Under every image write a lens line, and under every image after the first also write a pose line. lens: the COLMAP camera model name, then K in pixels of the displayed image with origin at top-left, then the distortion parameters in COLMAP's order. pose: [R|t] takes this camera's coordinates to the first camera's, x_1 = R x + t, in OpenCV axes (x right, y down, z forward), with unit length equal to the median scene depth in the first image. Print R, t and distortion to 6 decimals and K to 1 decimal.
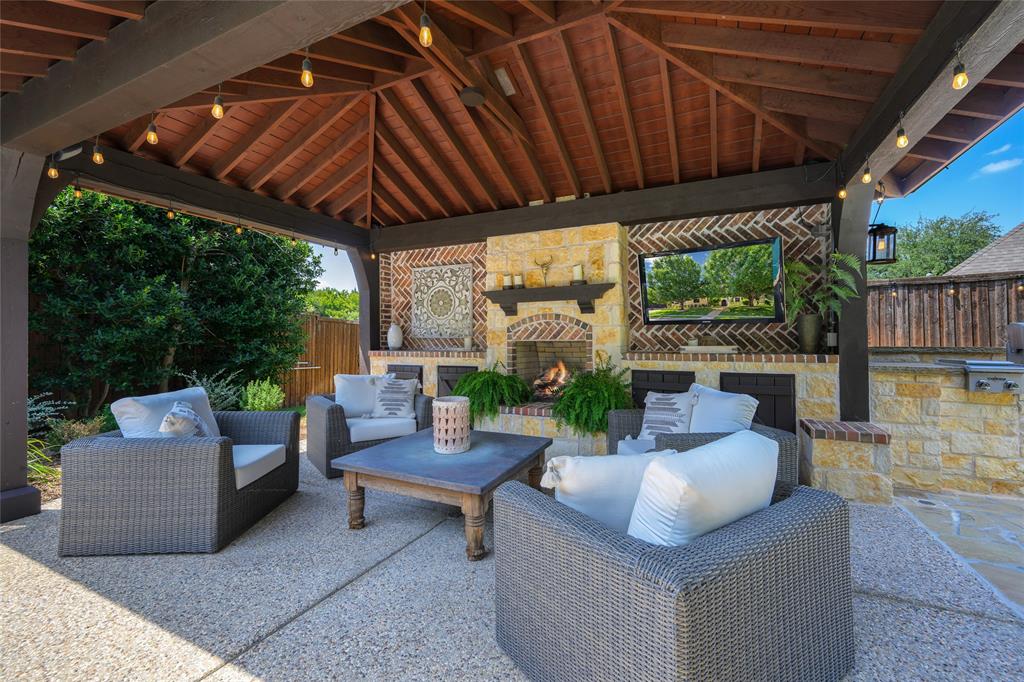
lens RADIAL K [[438.4, 0, 507.3], [0, 438.4, 338.7], [0, 0, 1]] dist [-0.000894, -0.000003]
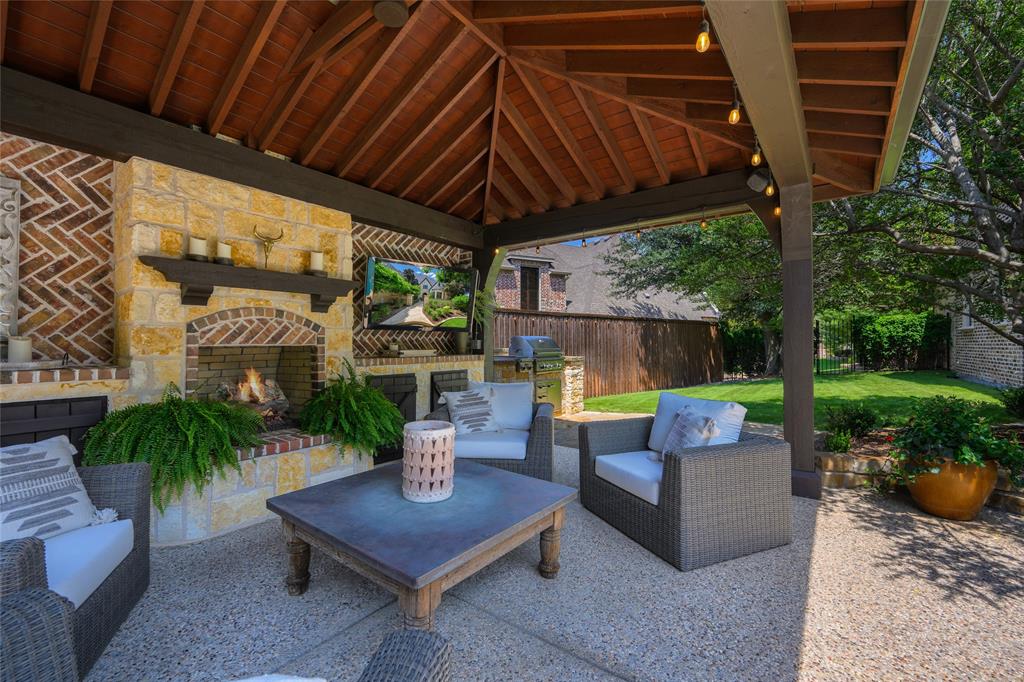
lens RADIAL K [[438.4, 0, 512.7], [0, 438.4, 340.6], [0, 0, 1]] dist [-0.000894, -0.000003]
pose [[0.178881, 0.010635, 0.983813, -0.549125], [-0.002690, 0.999943, -0.010320, 0.002773], [-0.983867, -0.000801, 0.178899, 0.487995]]
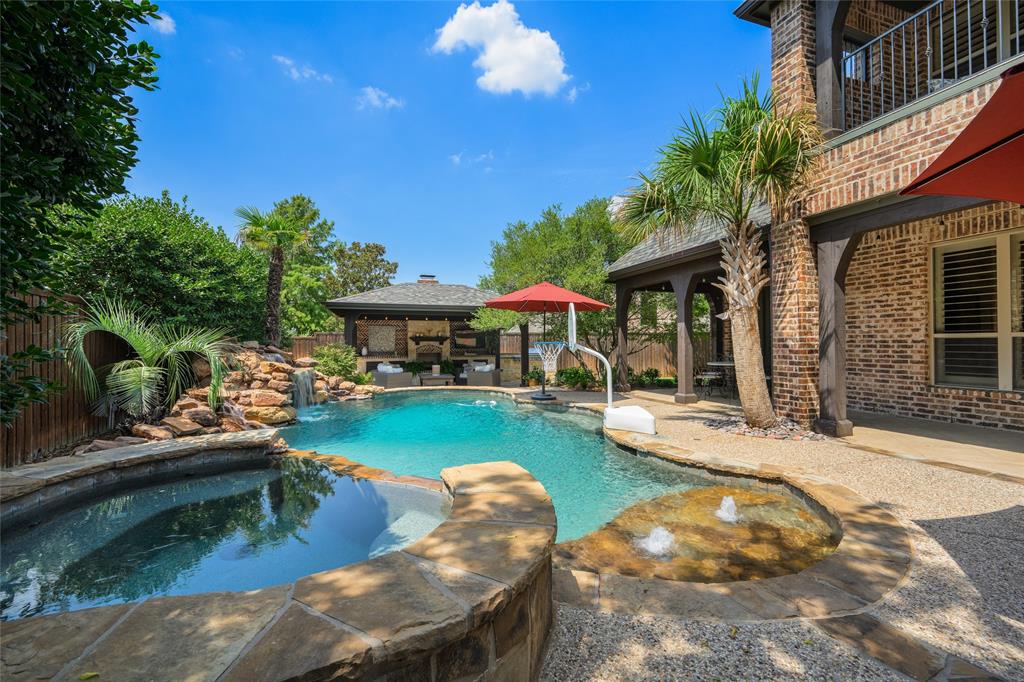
lens RADIAL K [[438.4, 0, 489.8], [0, 438.4, 343.1], [0, 0, 1]] dist [-0.000894, -0.000003]
pose [[0.746334, 0.002264, 0.665568, -1.911860], [0.000373, 0.999993, -0.003821, -0.057991], [-0.665572, 0.003100, 0.746327, -1.959324]]
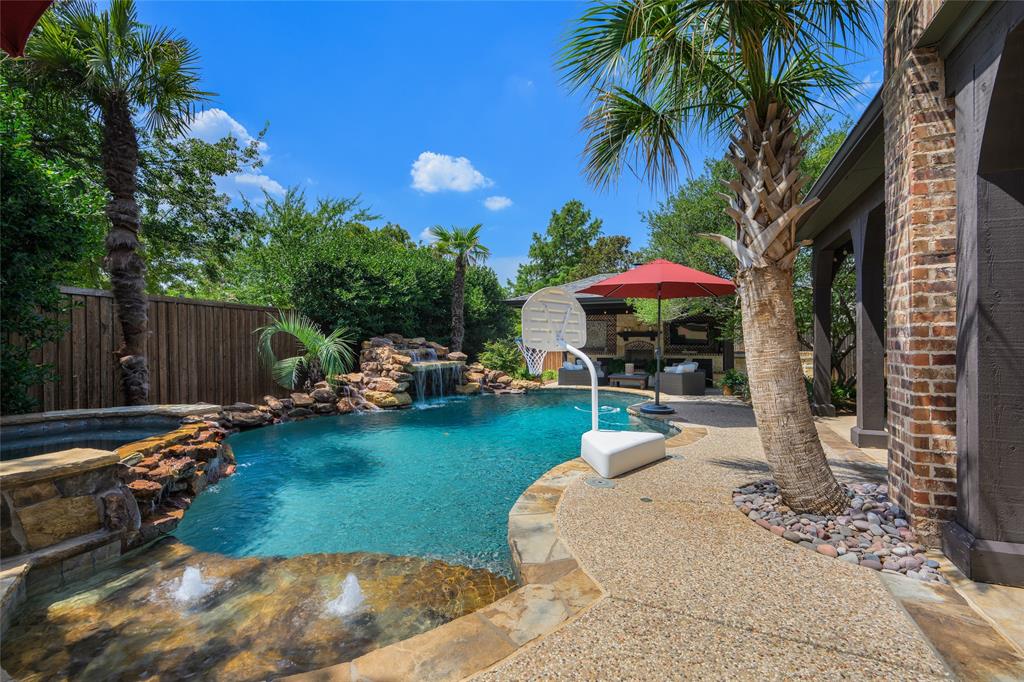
lens RADIAL K [[438.4, 0, 509.8], [0, 438.4, 344.1], [0, 0, 1]] dist [-0.000894, -0.000003]
pose [[0.999998, -0.000520, -0.001997, -0.843809], [0.000537, 0.999962, 0.008734, -0.061422], [0.001993, -0.008735, 0.999960, -2.174861]]
